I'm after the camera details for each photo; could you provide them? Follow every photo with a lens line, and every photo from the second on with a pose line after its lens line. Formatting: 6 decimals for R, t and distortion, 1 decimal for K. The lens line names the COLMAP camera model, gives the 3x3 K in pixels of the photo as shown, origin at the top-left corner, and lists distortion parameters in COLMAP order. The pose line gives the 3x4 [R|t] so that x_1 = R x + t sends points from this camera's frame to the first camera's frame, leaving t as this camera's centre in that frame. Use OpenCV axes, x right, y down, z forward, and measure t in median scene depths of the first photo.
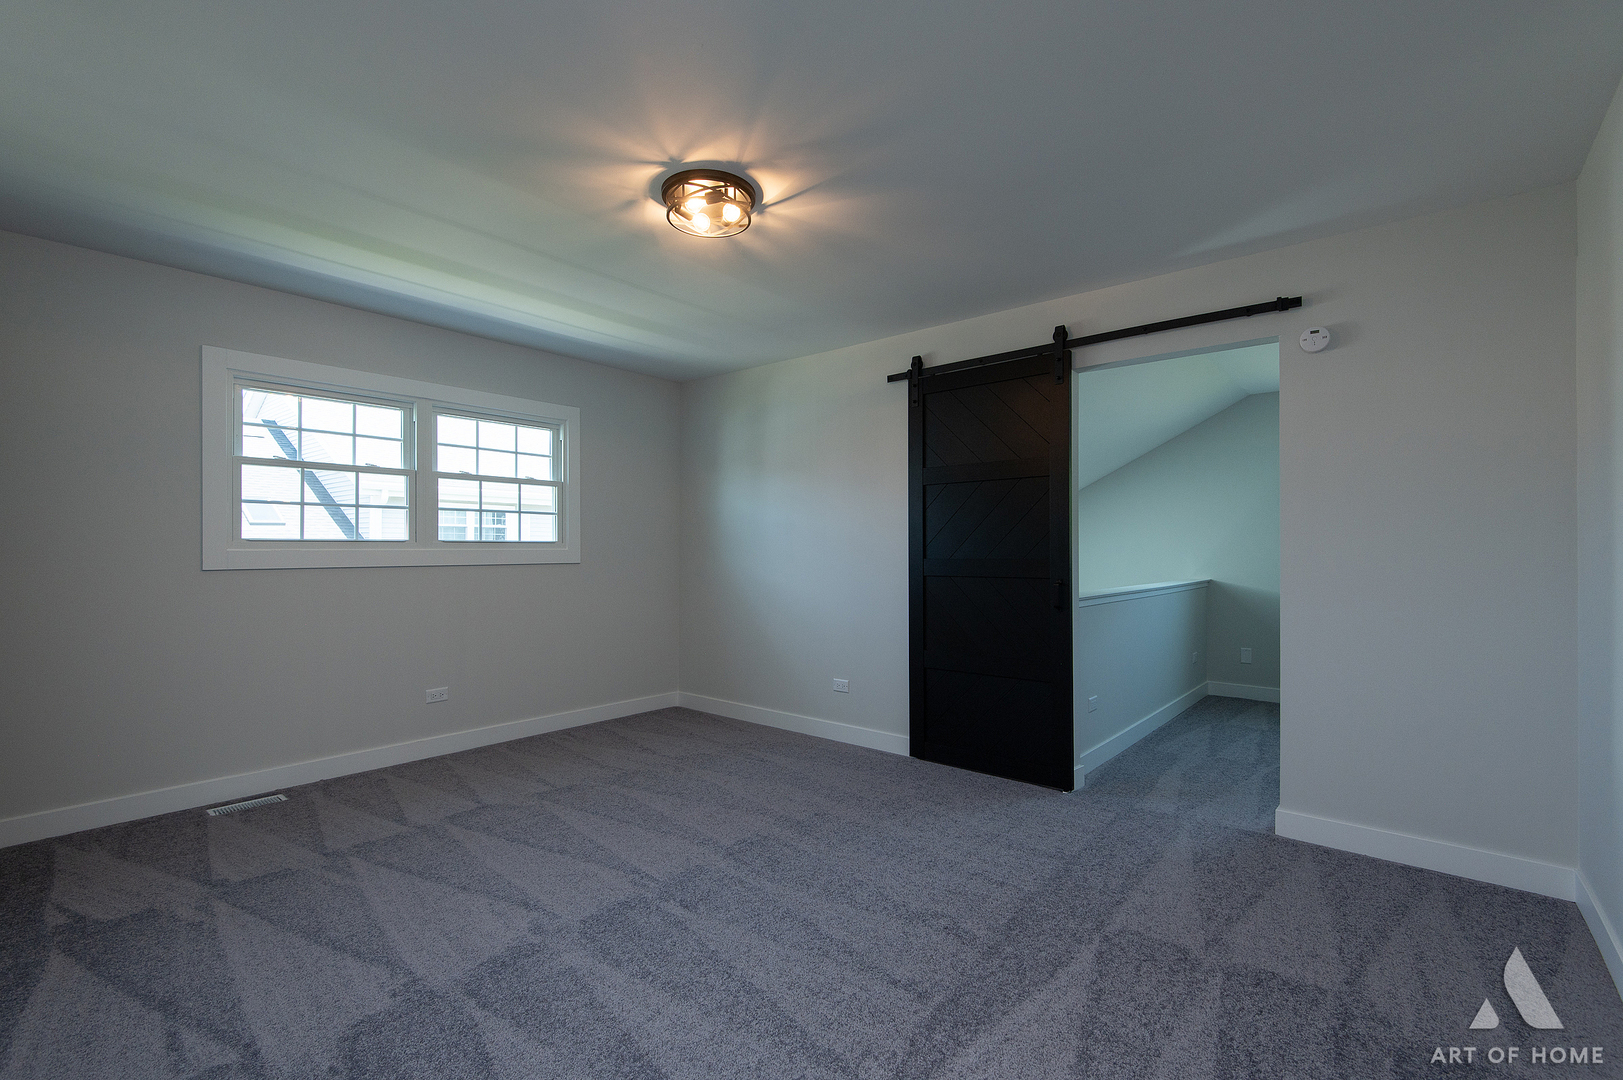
lens RADIAL K [[727.1, 0, 803.5], [0, 727.1, 540.0], [0, 0, 1]] dist [0.043870, -0.029807]
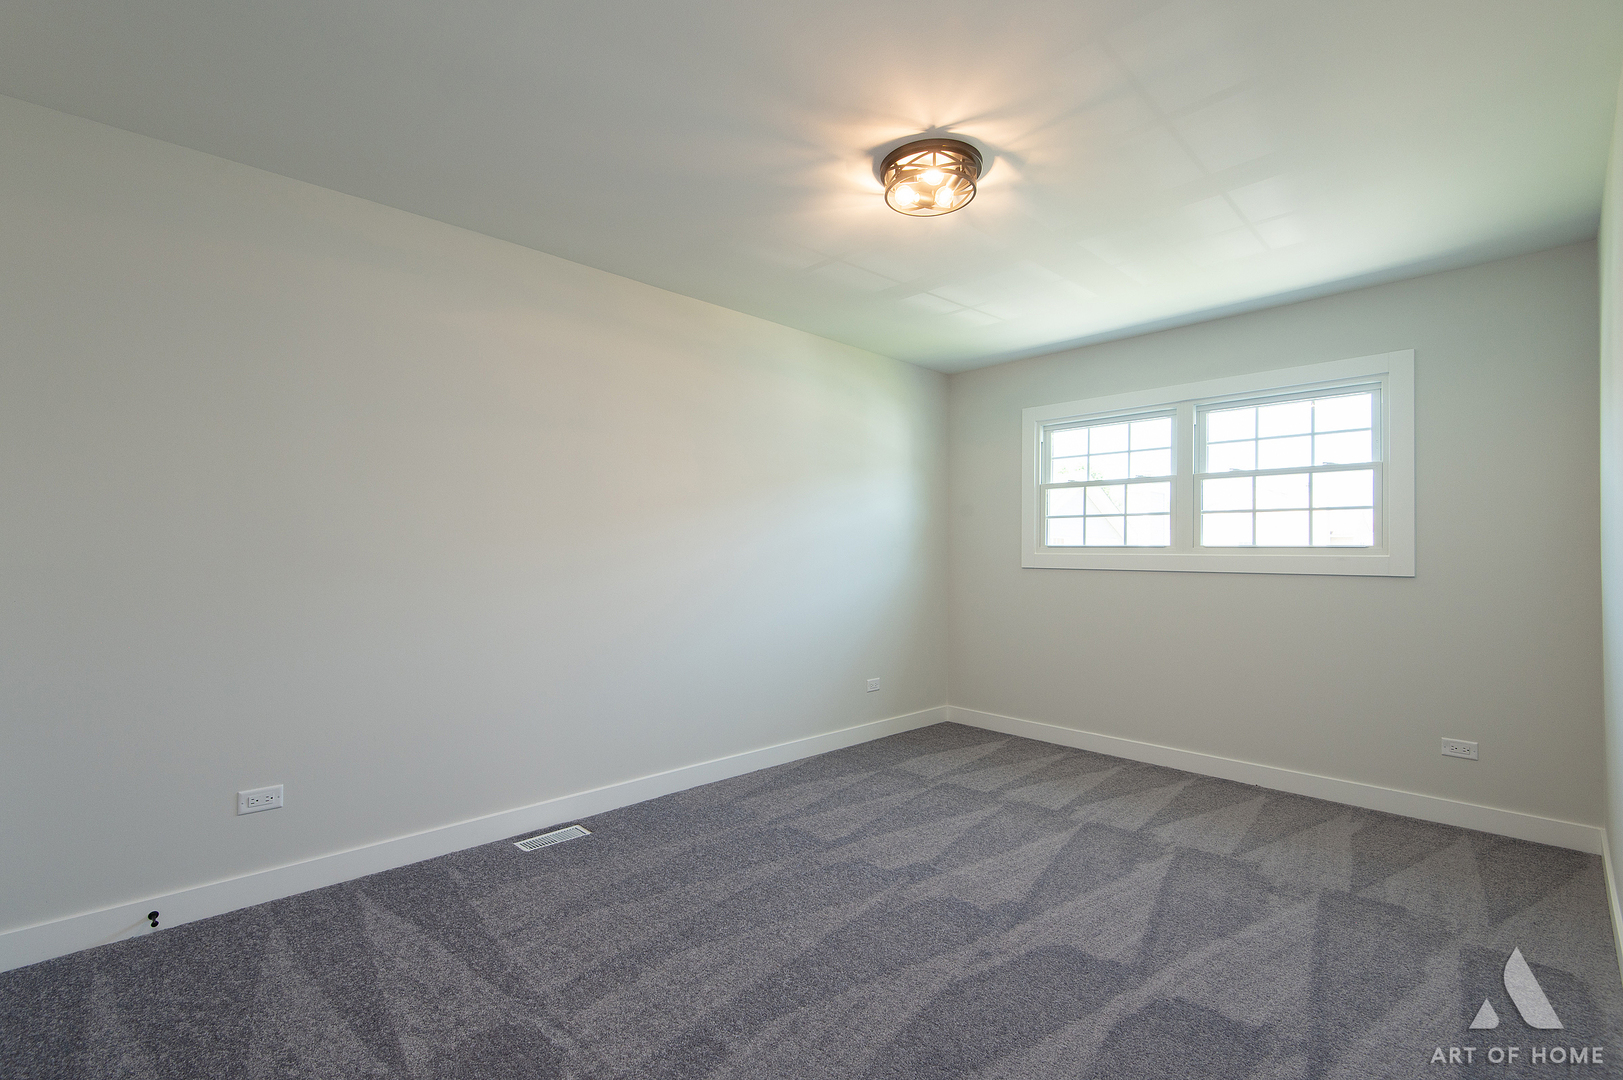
lens RADIAL K [[727.1, 0, 803.5], [0, 727.1, 540.0], [0, 0, 1]] dist [0.043870, -0.029807]
pose [[-0.106418, -0.014219, -0.994220, 0.527483], [0.001171, 0.999895, -0.014426, 0.006477], [0.994321, -0.002699, -0.106390, 0.623540]]
